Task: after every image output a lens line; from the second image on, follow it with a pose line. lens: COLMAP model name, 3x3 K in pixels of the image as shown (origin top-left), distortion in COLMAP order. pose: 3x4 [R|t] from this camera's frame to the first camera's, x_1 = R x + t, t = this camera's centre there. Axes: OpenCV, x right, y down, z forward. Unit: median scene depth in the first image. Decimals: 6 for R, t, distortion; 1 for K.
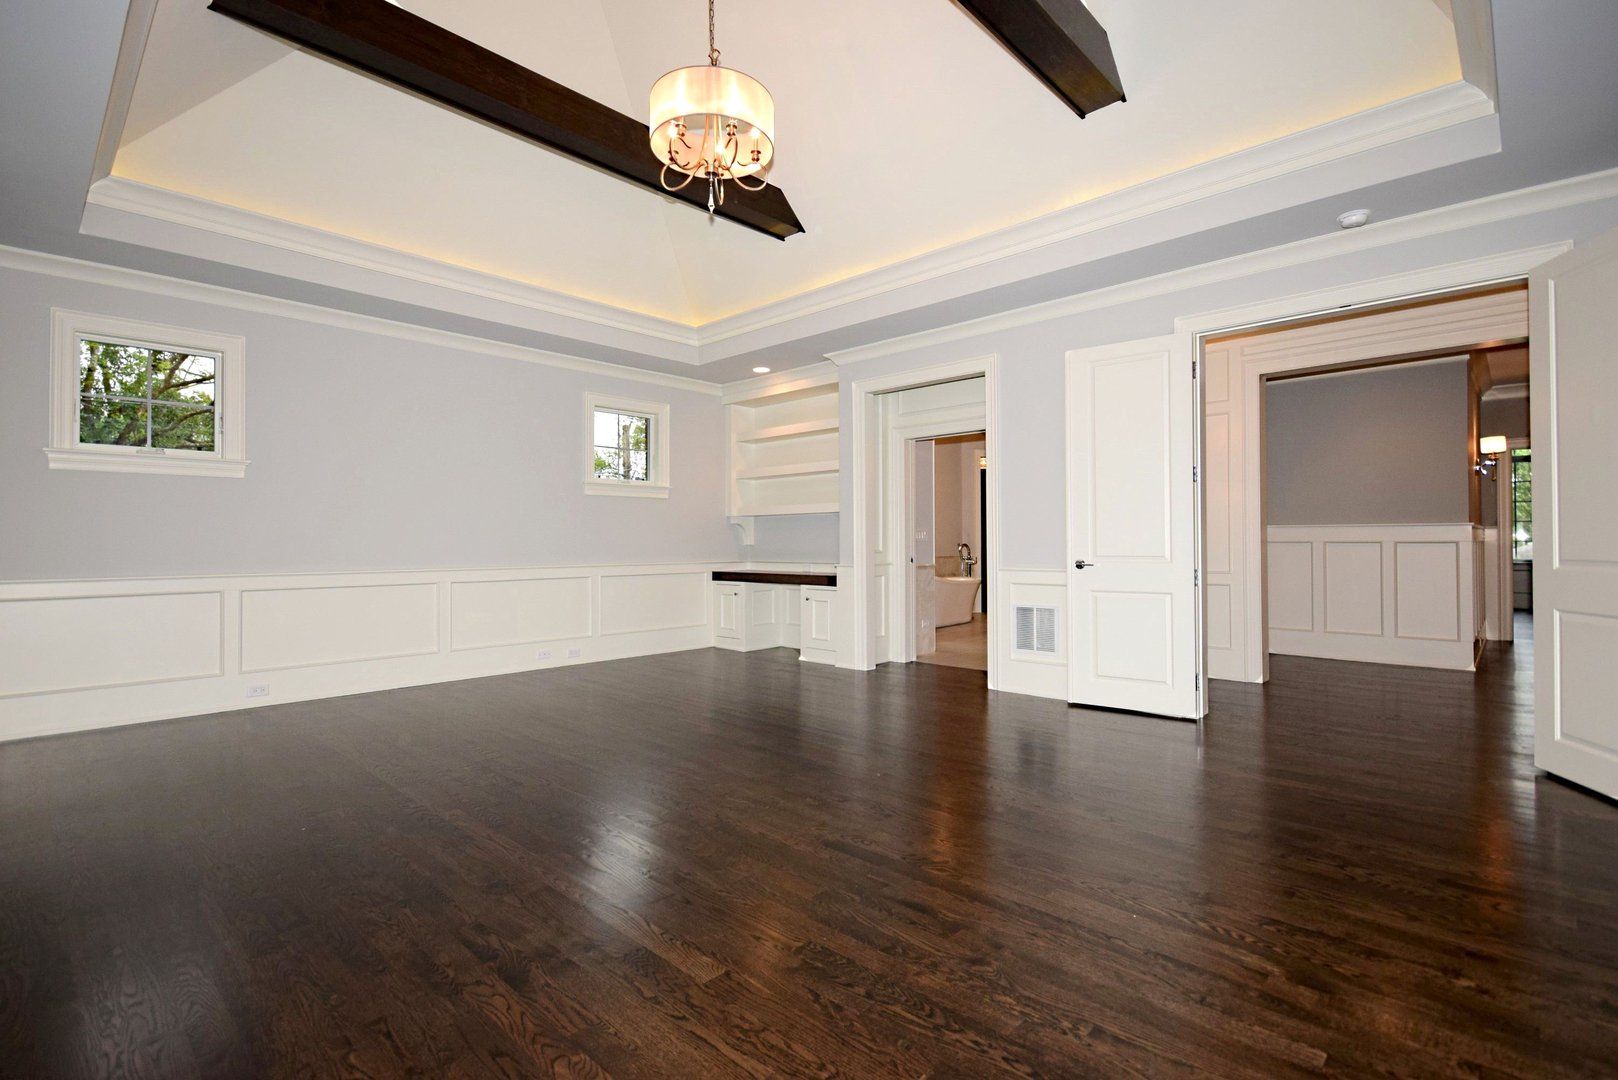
lens RADIAL K [[764.4, 0, 808.9], [0, 764.4, 534.9], [0, 0, 1]] dist [-0.000109, -0.000433]
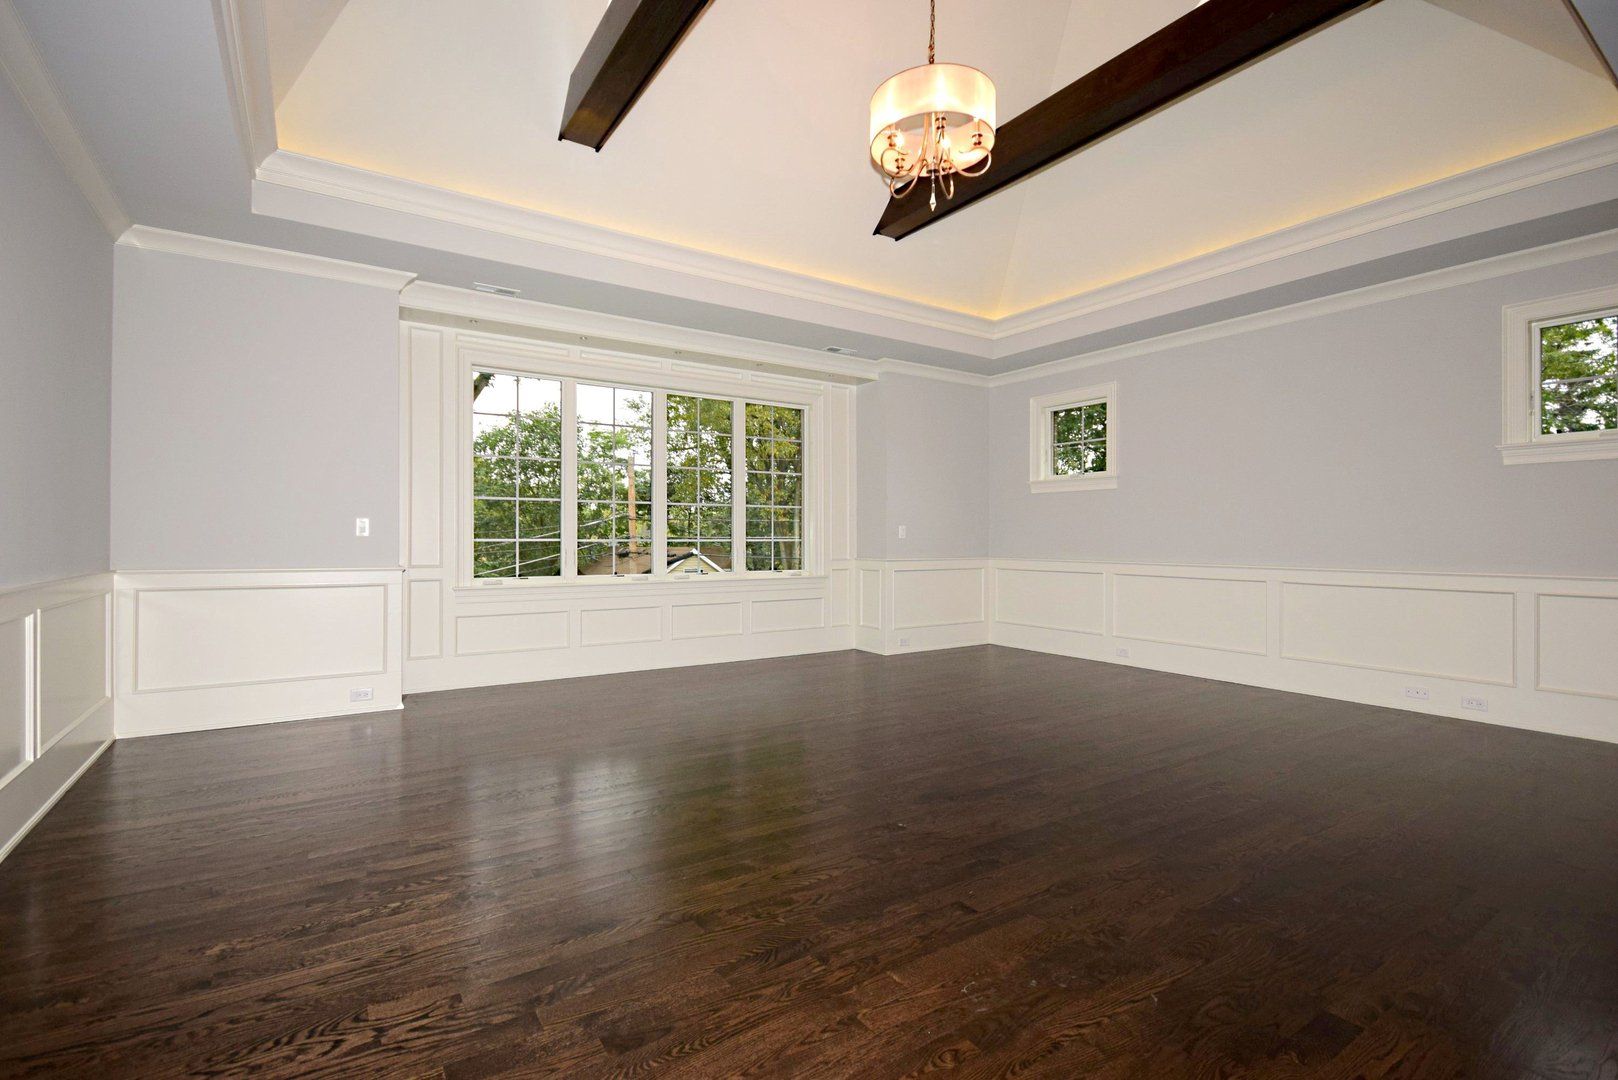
lens RADIAL K [[764.4, 0, 808.9], [0, 764.4, 534.9], [0, 0, 1]] dist [-0.000109, -0.000433]
pose [[-0.238663, 0.000690, -0.971102, 1.458059], [0.001929, 0.999998, 0.000236, 0.007449], [0.971101, -0.001817, -0.238664, 1.770960]]
